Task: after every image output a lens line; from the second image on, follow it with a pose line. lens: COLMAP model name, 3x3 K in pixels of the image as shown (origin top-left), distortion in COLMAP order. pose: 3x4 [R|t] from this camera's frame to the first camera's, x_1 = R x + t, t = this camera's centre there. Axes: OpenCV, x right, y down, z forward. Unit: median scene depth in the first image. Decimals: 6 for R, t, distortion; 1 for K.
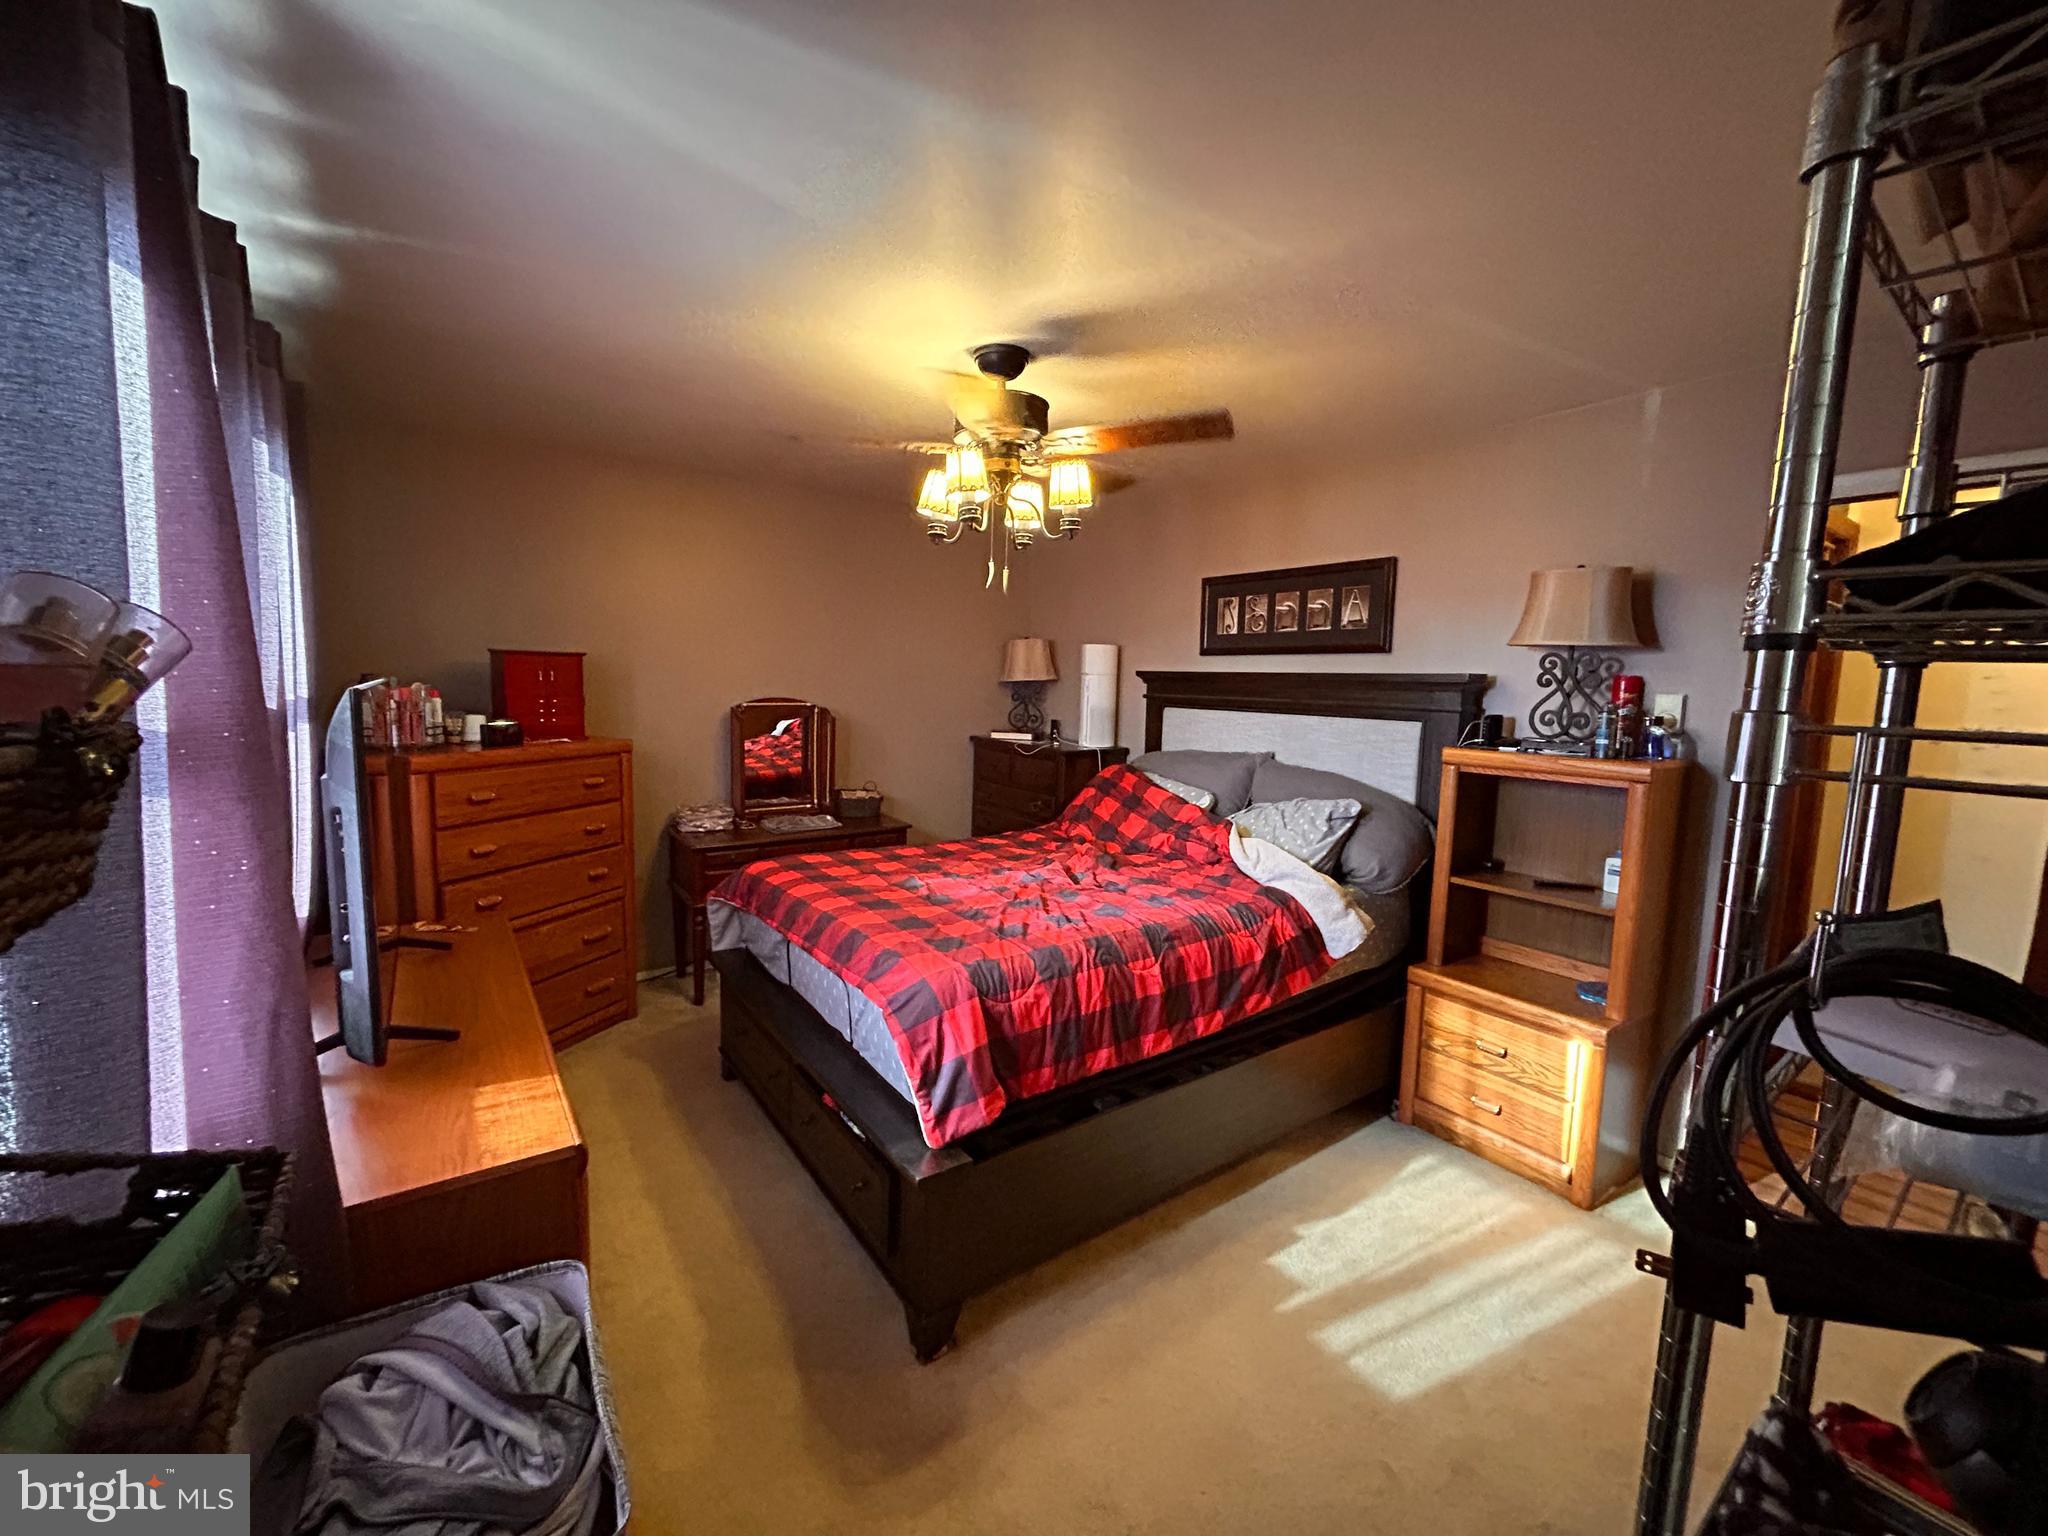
lens RADIAL K [[825.4, 0, 1020.3], [0, 825.4, 762.8], [0, 0, 1]] dist [-0.002003, 0.001834]
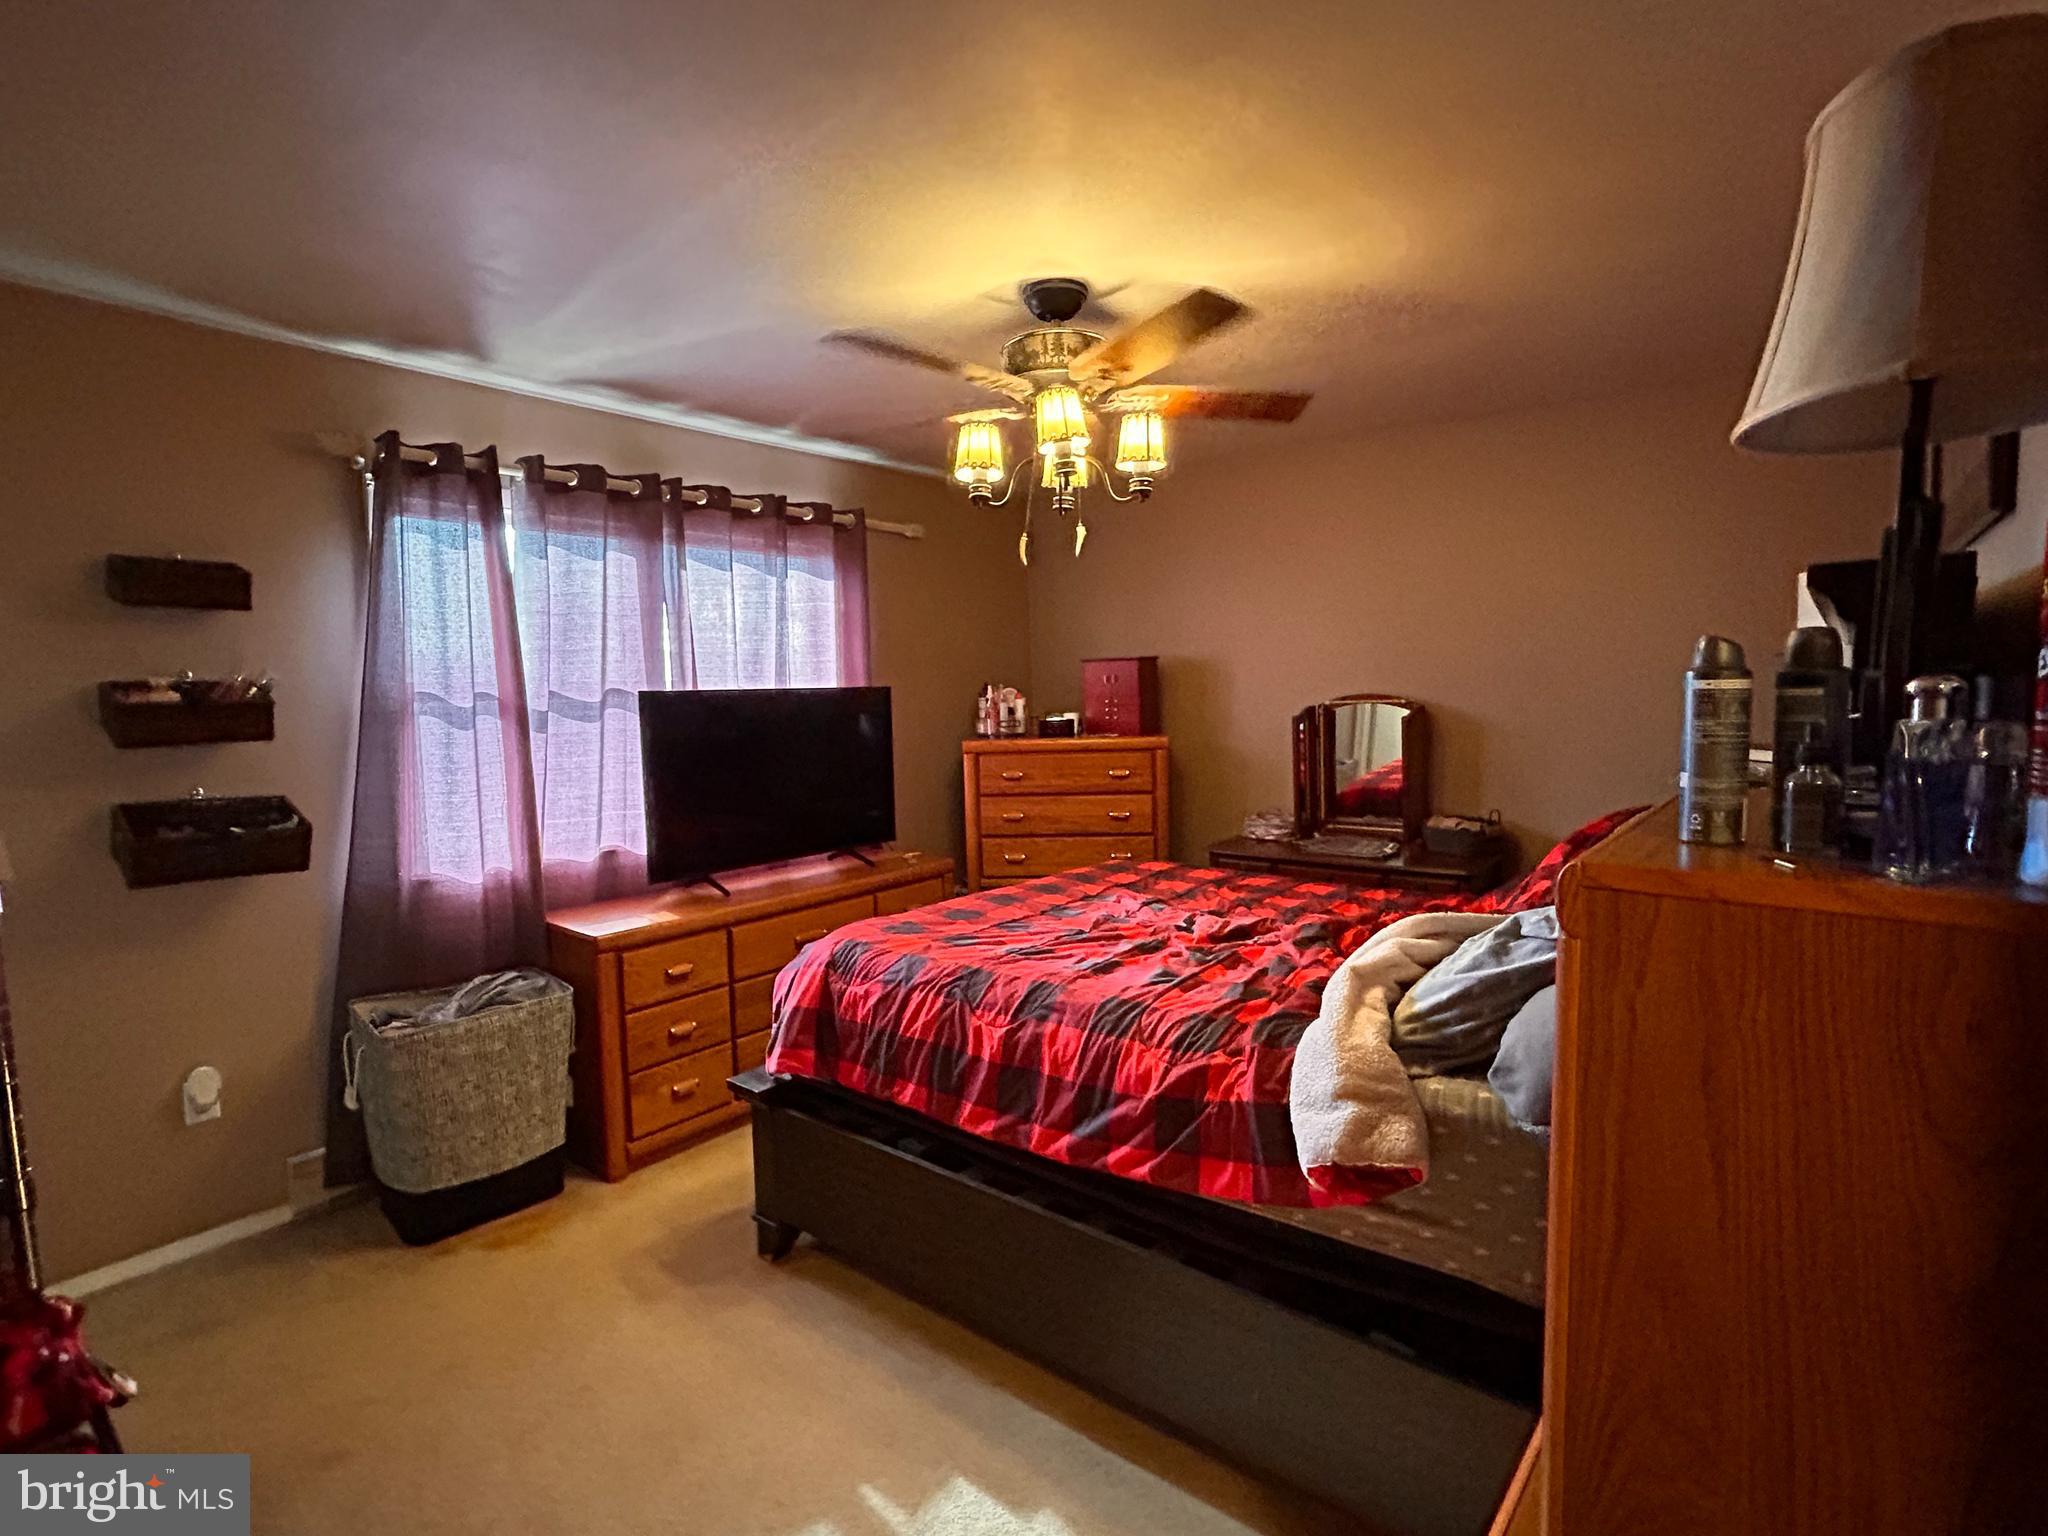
lens RADIAL K [[987.5, 0, 1023.4], [0, 987.5, 774.9], [0, 0, 1]] dist [-0.002917, -0.002505]
pose [[0.248128, 0.052910, -0.967281, 1.000267], [-0.064787, 0.997178, 0.037926, -0.022013], [0.966558, 0.053257, 0.250855, 0.744723]]
